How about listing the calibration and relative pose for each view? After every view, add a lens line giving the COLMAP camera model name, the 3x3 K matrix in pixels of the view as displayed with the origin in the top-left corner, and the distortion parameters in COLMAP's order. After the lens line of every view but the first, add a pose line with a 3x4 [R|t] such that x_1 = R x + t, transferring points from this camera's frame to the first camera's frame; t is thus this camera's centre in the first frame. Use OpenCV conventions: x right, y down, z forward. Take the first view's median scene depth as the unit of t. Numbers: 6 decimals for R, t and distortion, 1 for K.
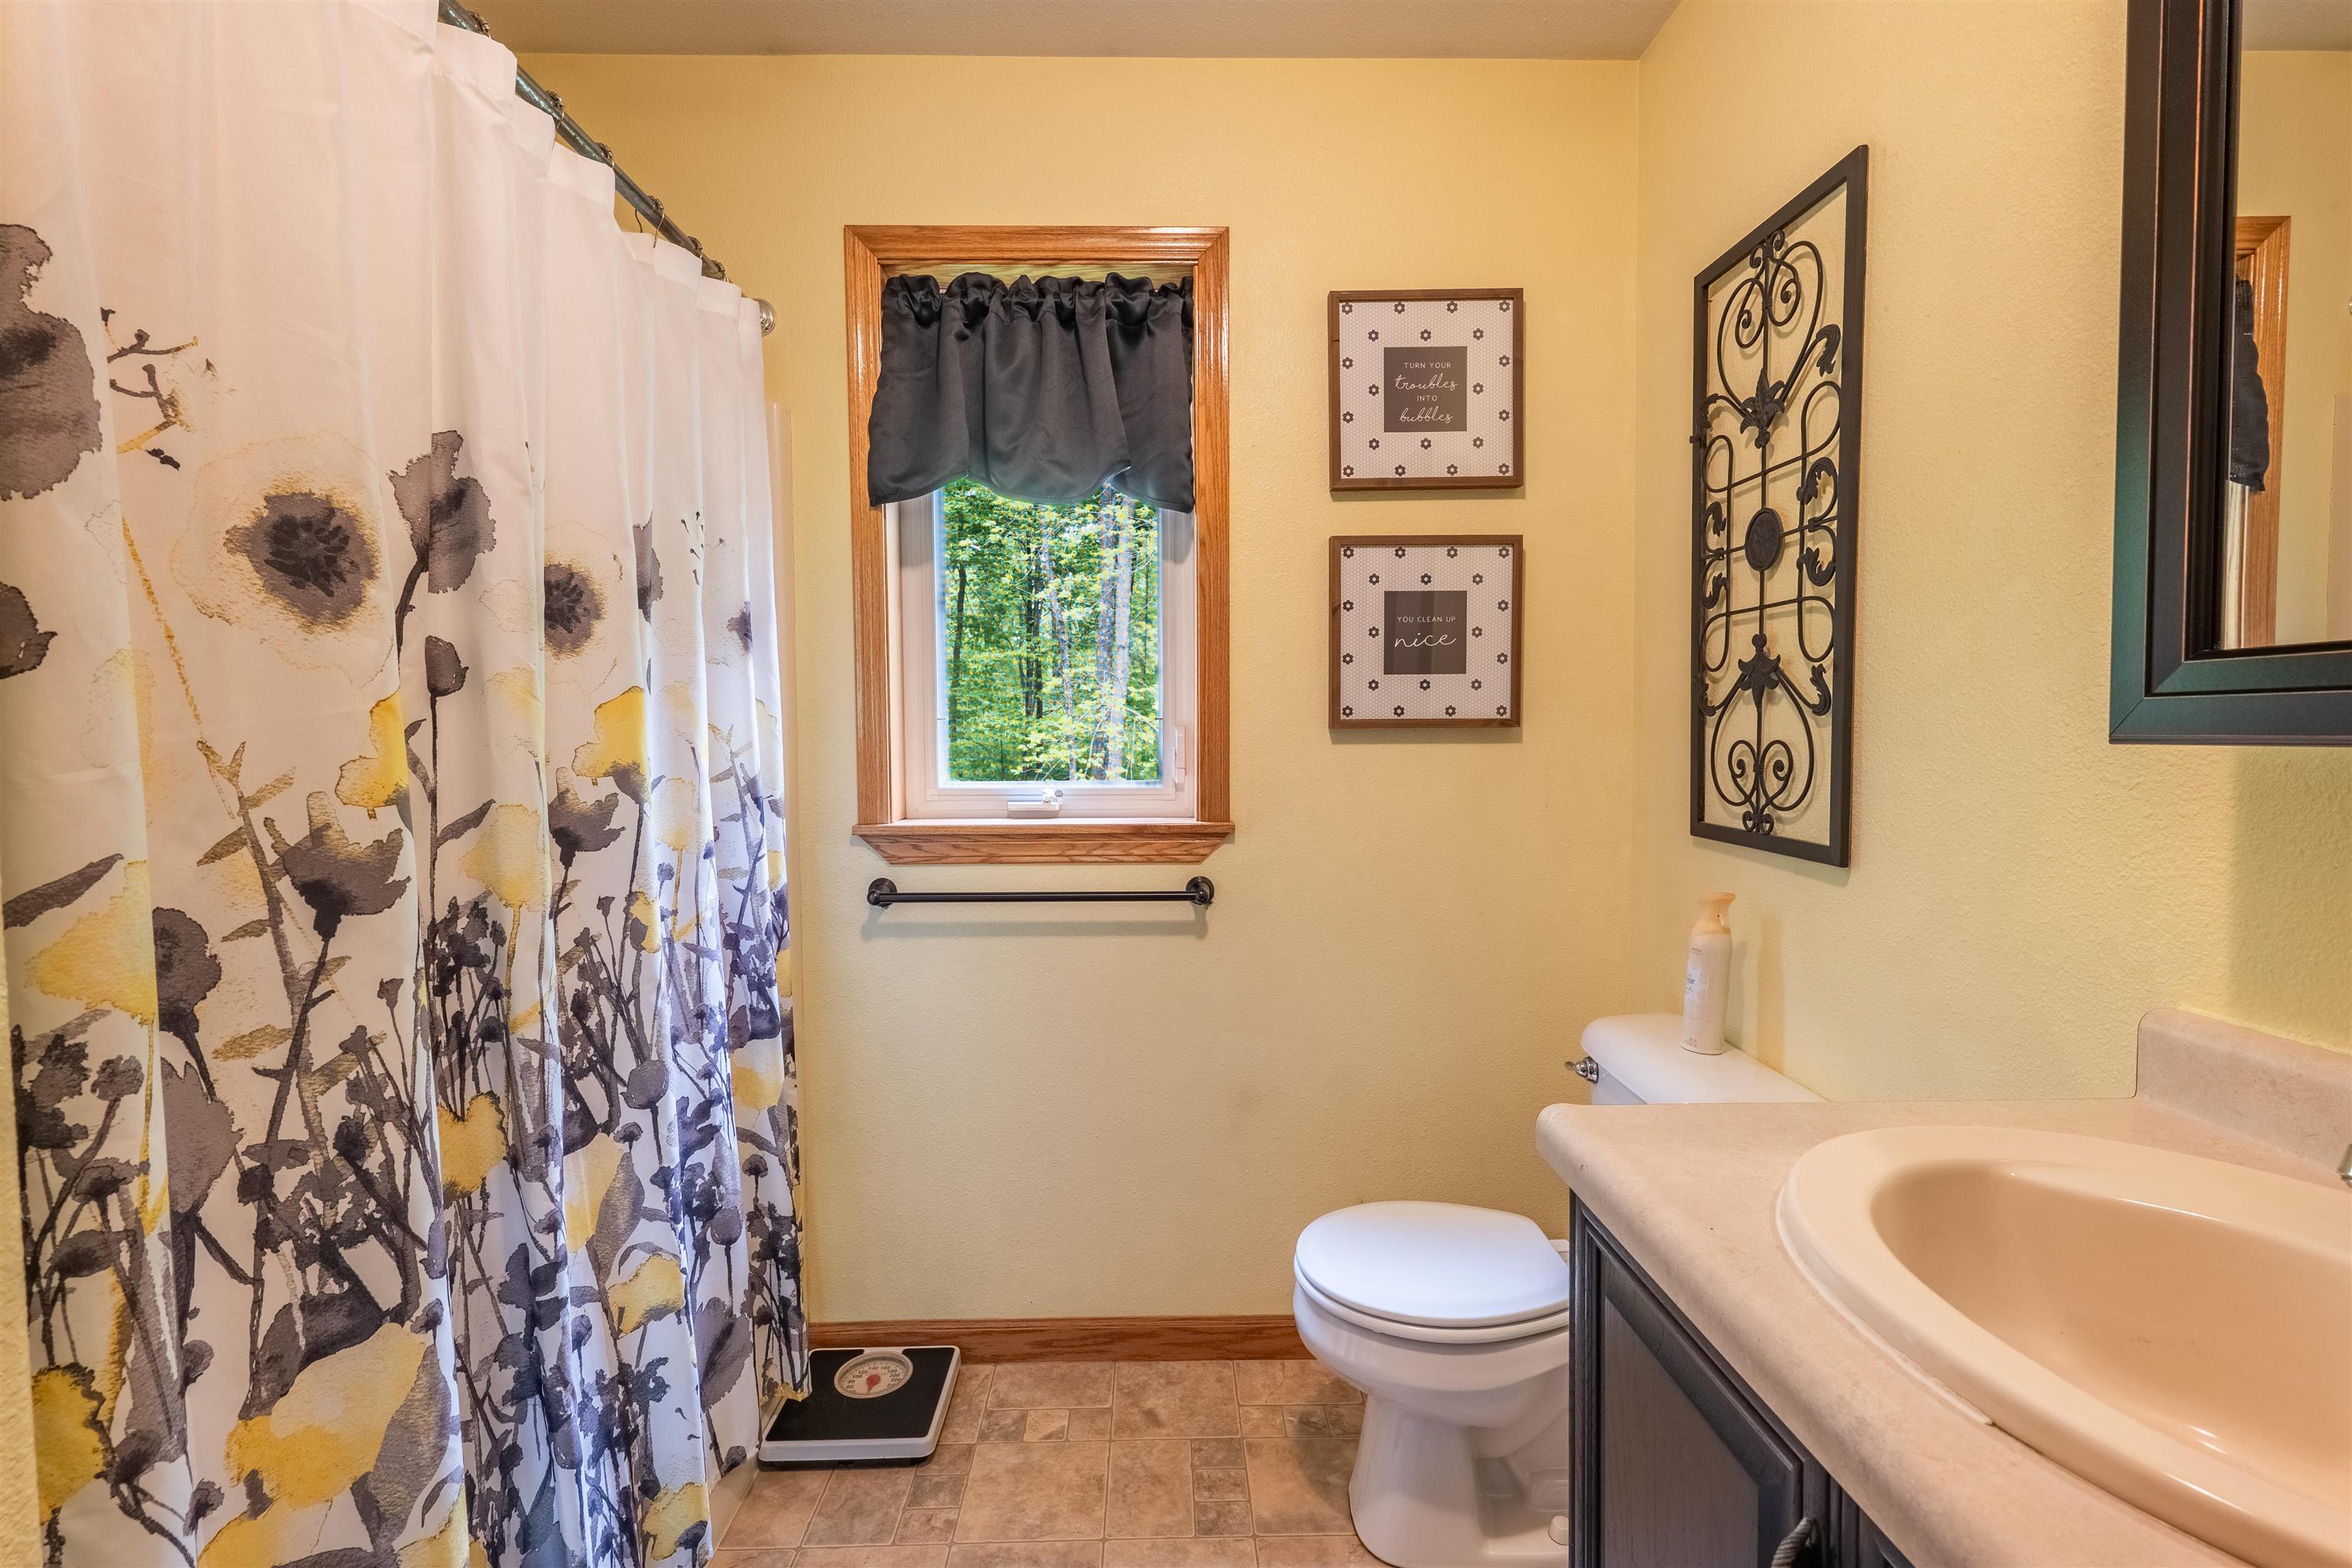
lens RADIAL K [[1085.5, 0, 1172.5], [0, 1085.5, 778.5], [0, 0, 1]] dist [-0.003125, 0.000094]
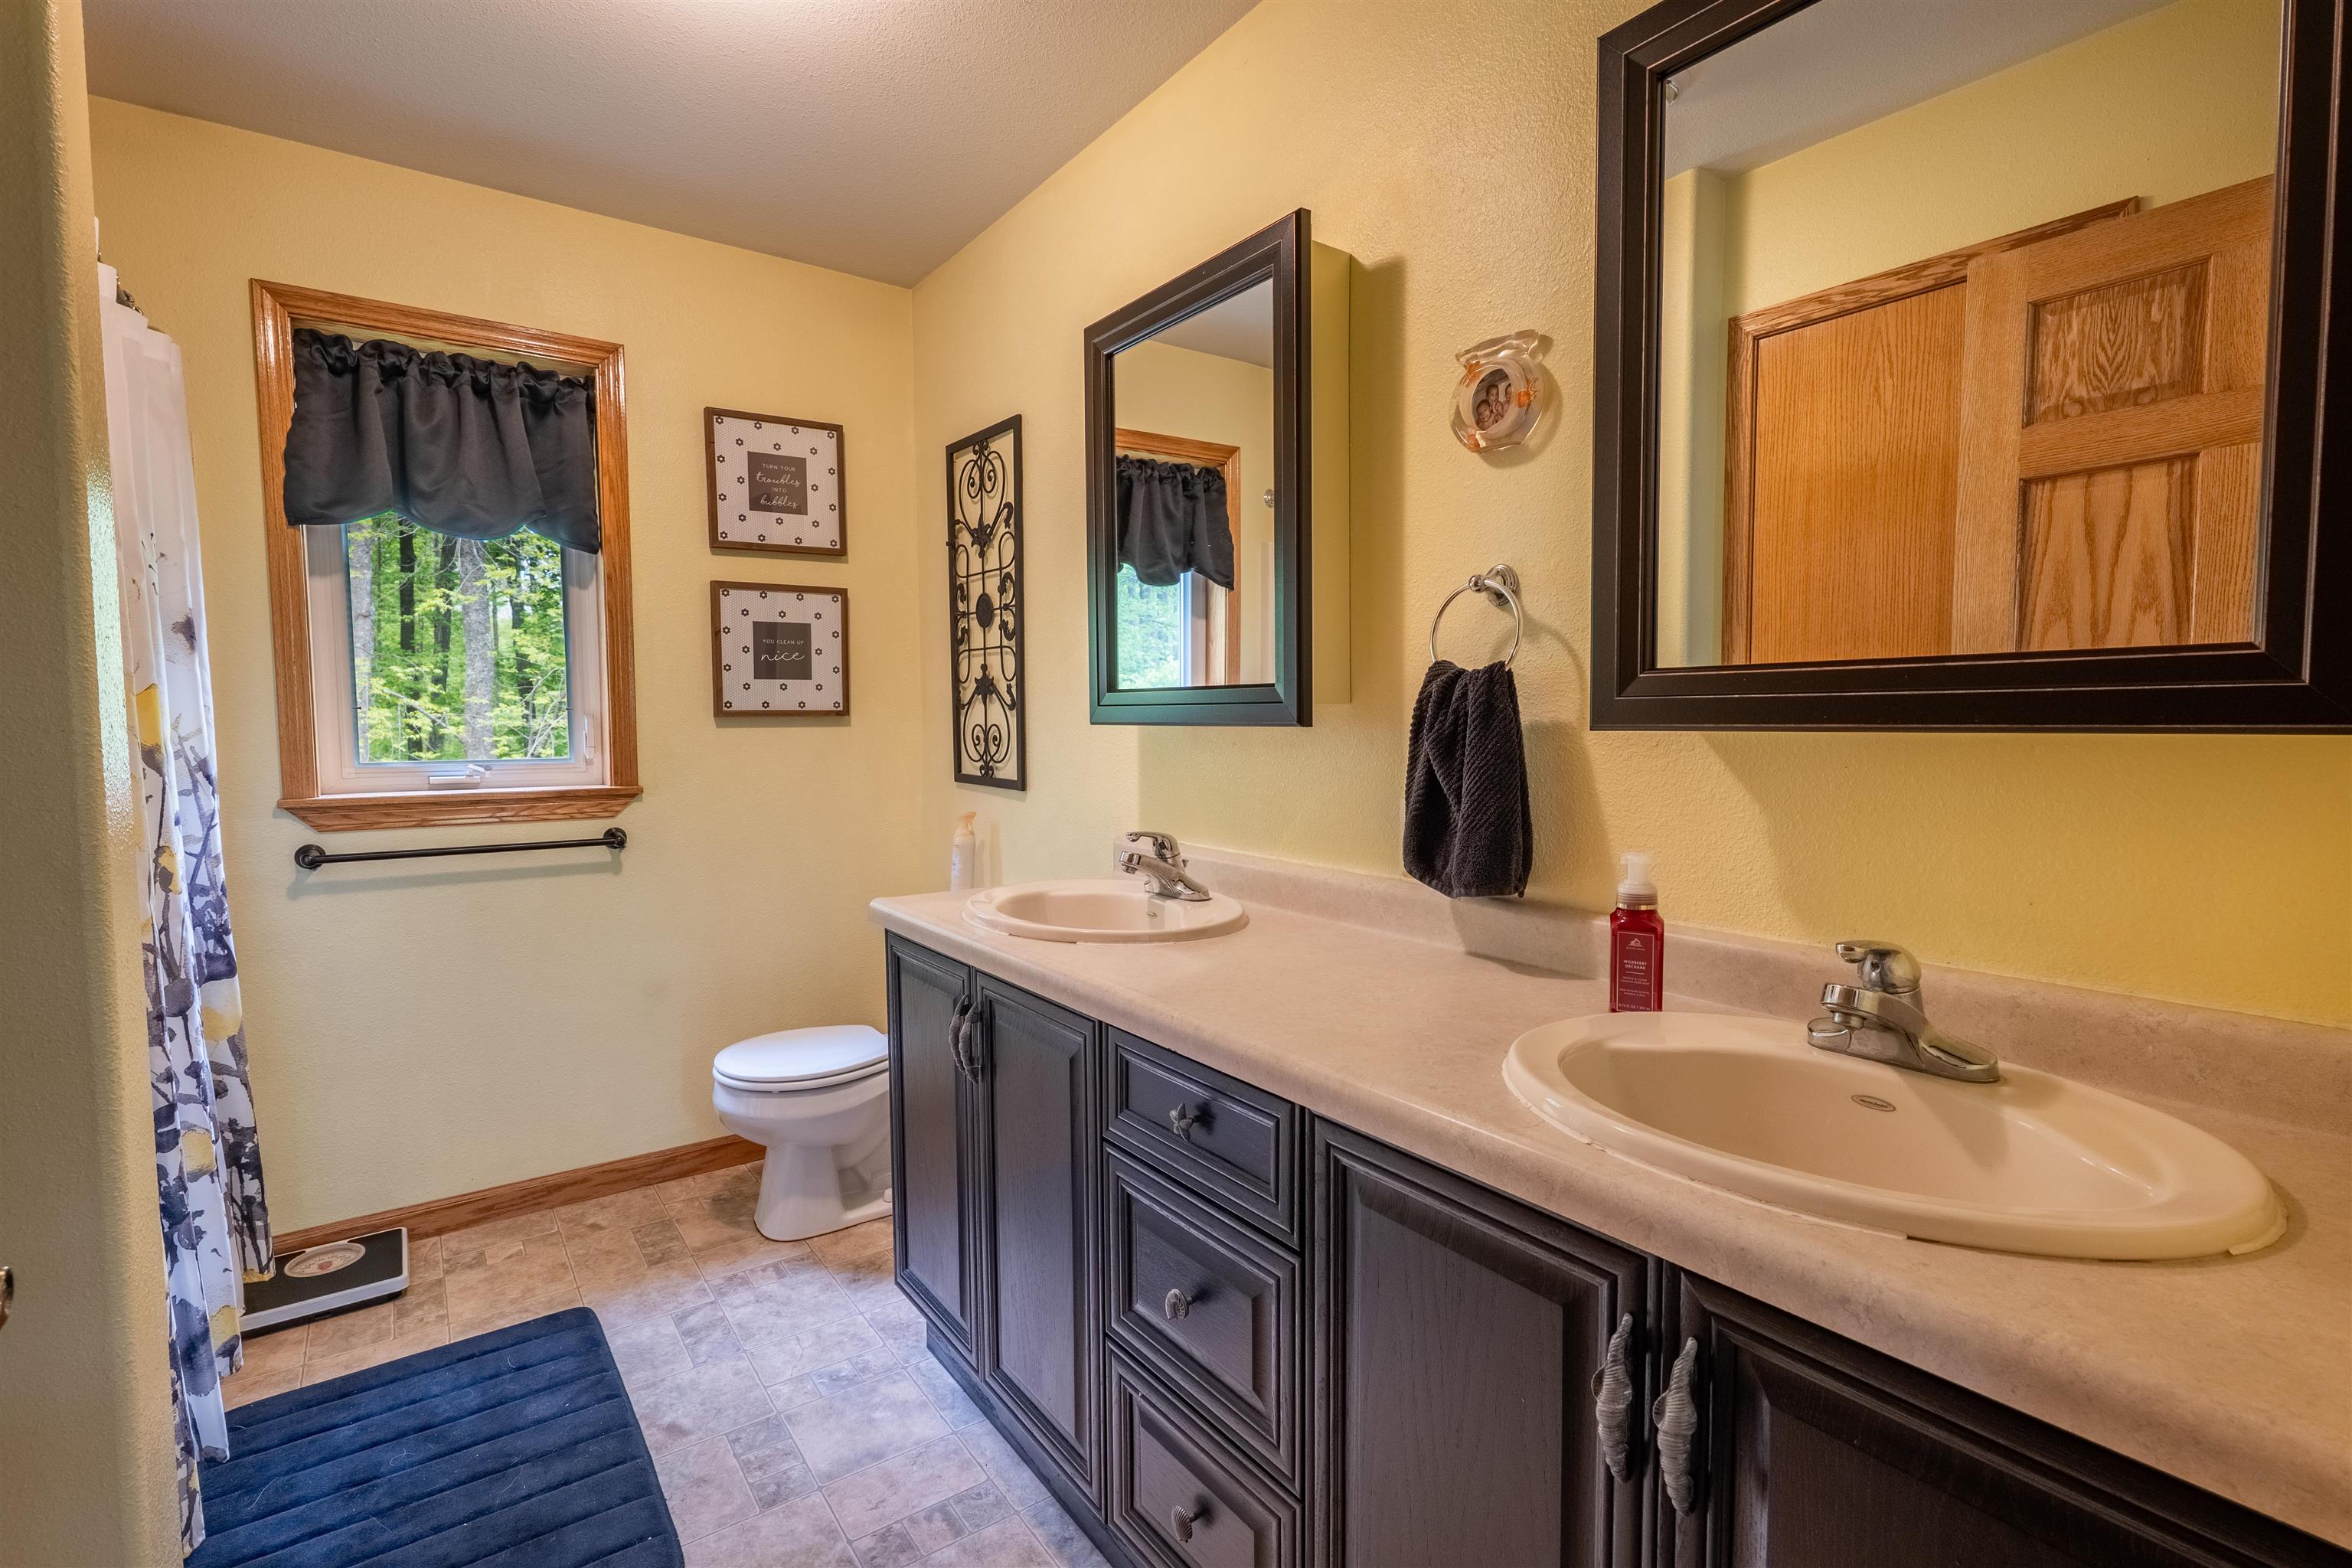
lens RADIAL K [[1089.6, 0, 1175.9], [0, 1089.6, 781.1], [0, 0, 1]] dist [0.006404, -0.000161]
pose [[0.822335, -0.032955, 0.568048, -0.172740], [0.023886, 0.999441, 0.023404, 0.018889], [-0.568502, -0.005678, 0.822663, -0.511610]]
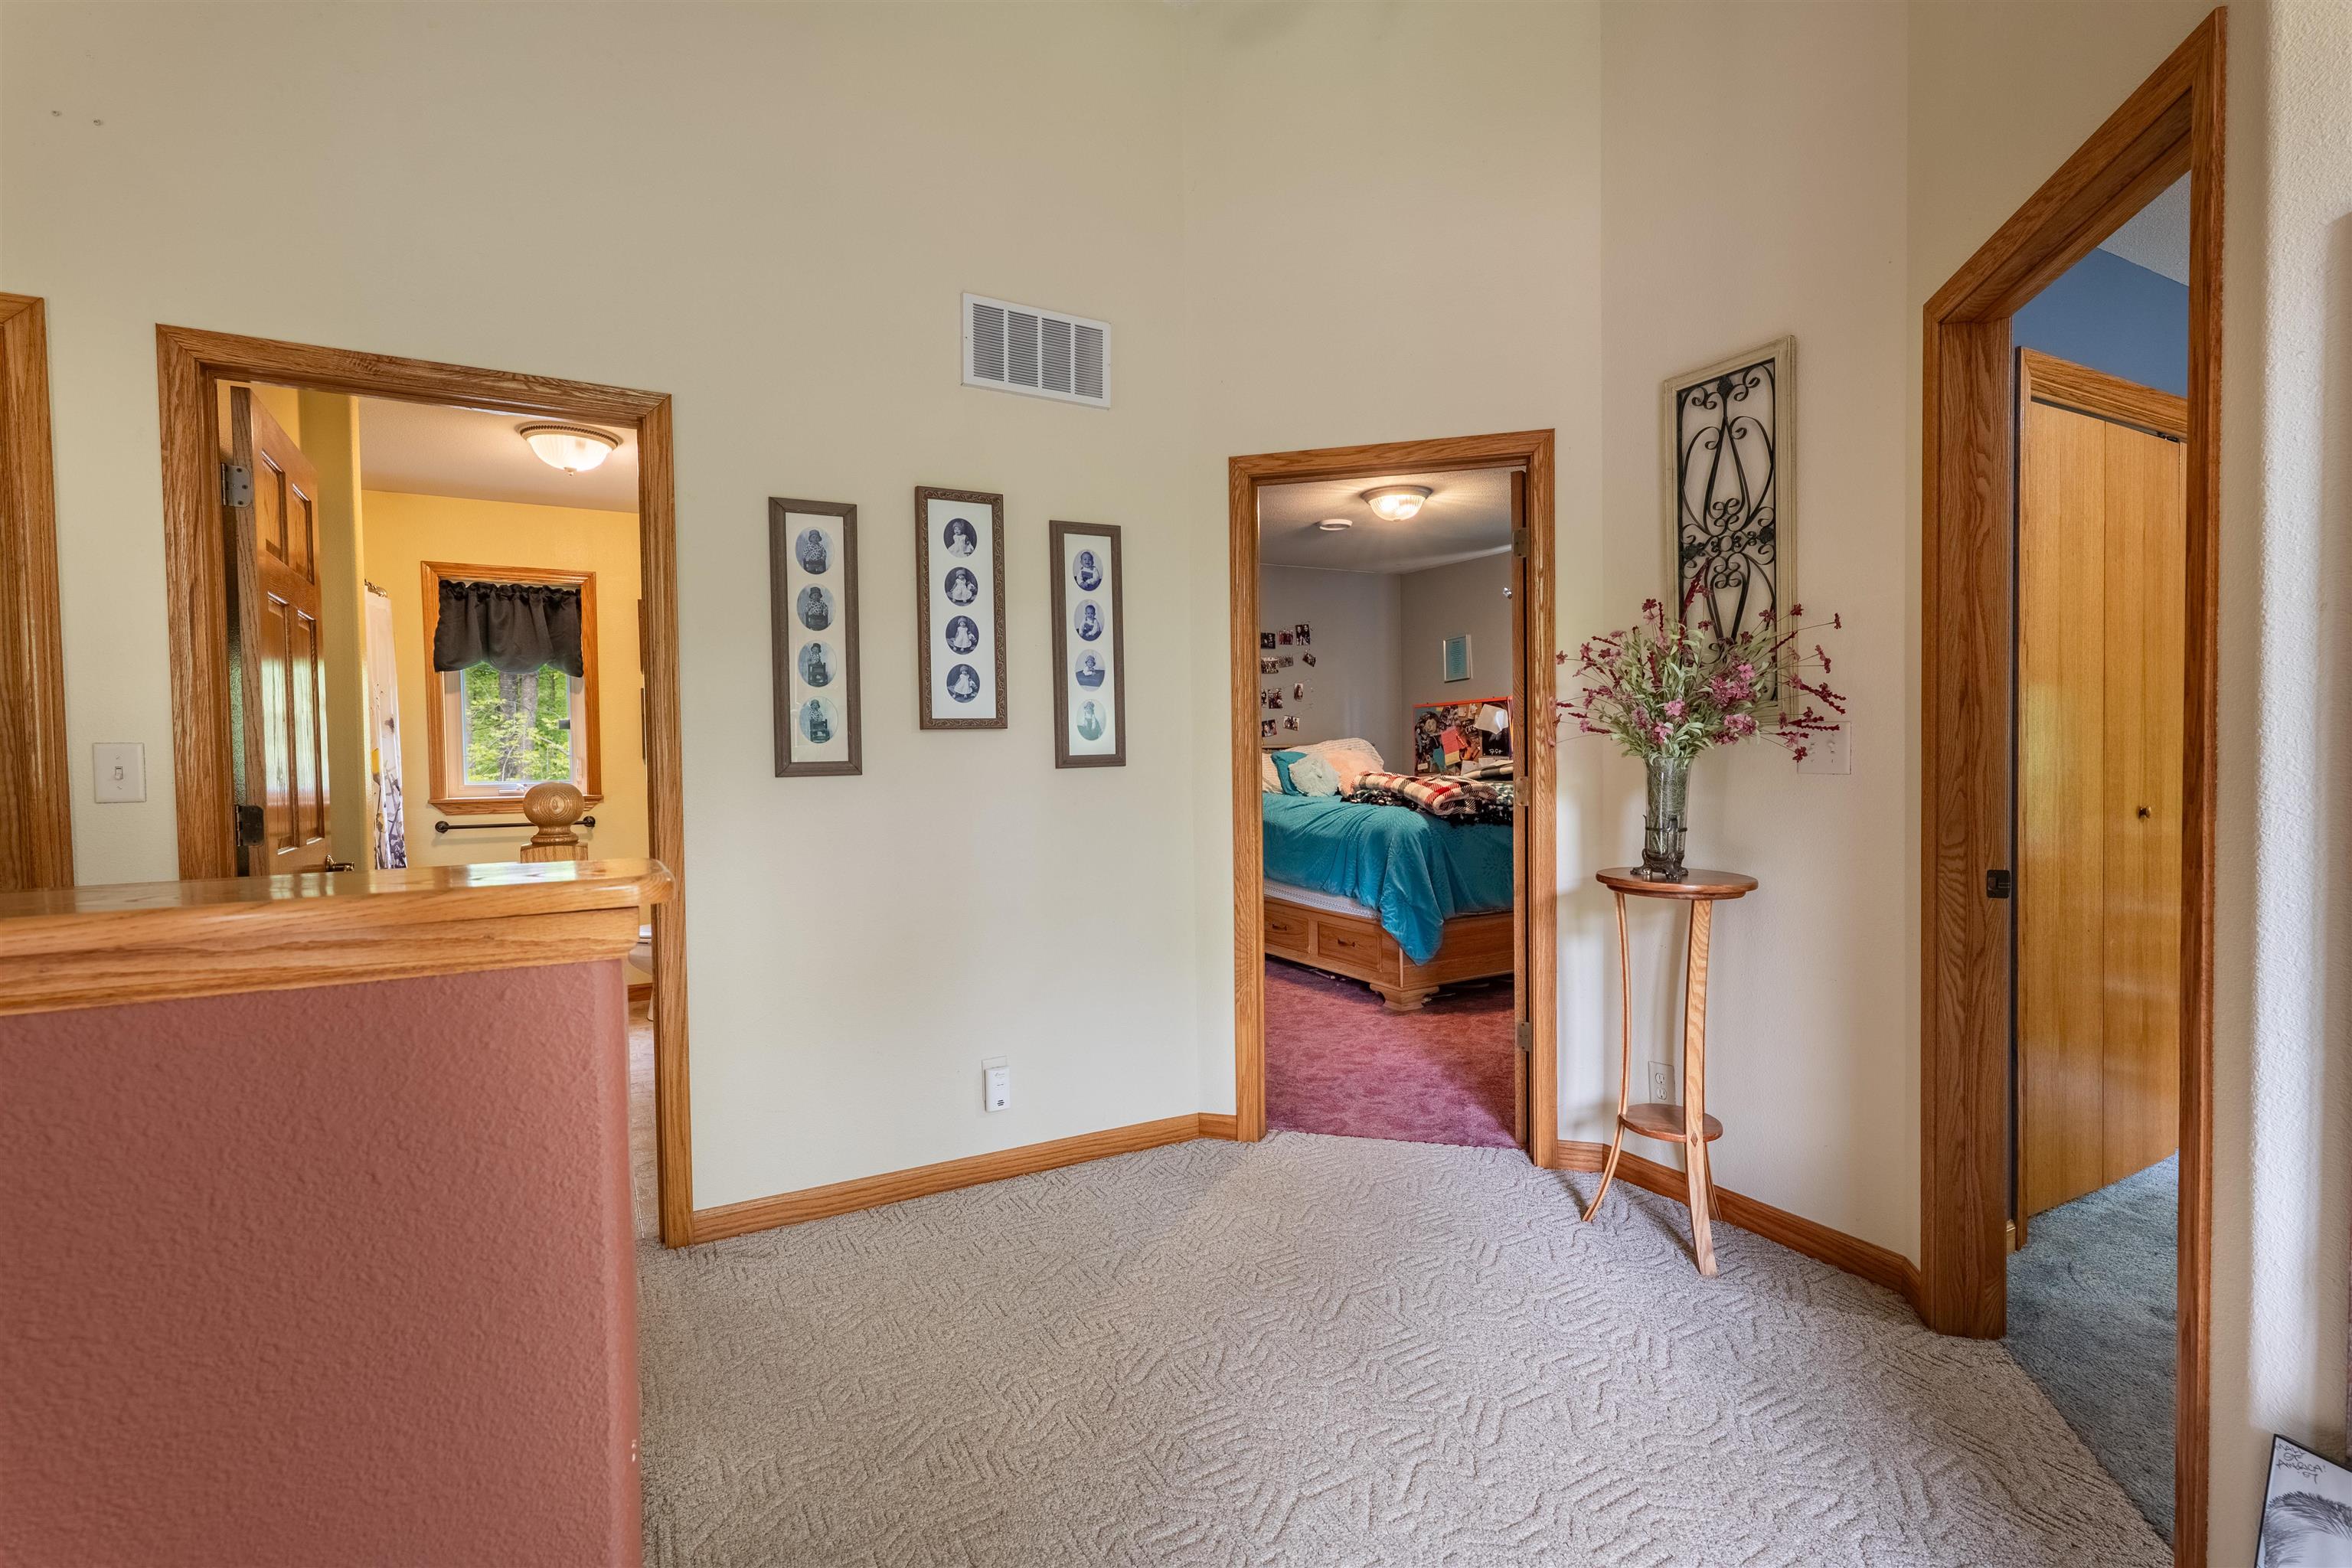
lens RADIAL K [[1089.6, 0, 1175.9], [0, 1089.6, 781.1], [0, 0, 1]] dist [0.006404, -0.000161]
pose [[0.882612, -0.019085, 0.469714, 0.041008], [0.027475, 0.999562, -0.011014, 0.076682], [-0.469298, 0.022626, 0.882750, -2.037450]]
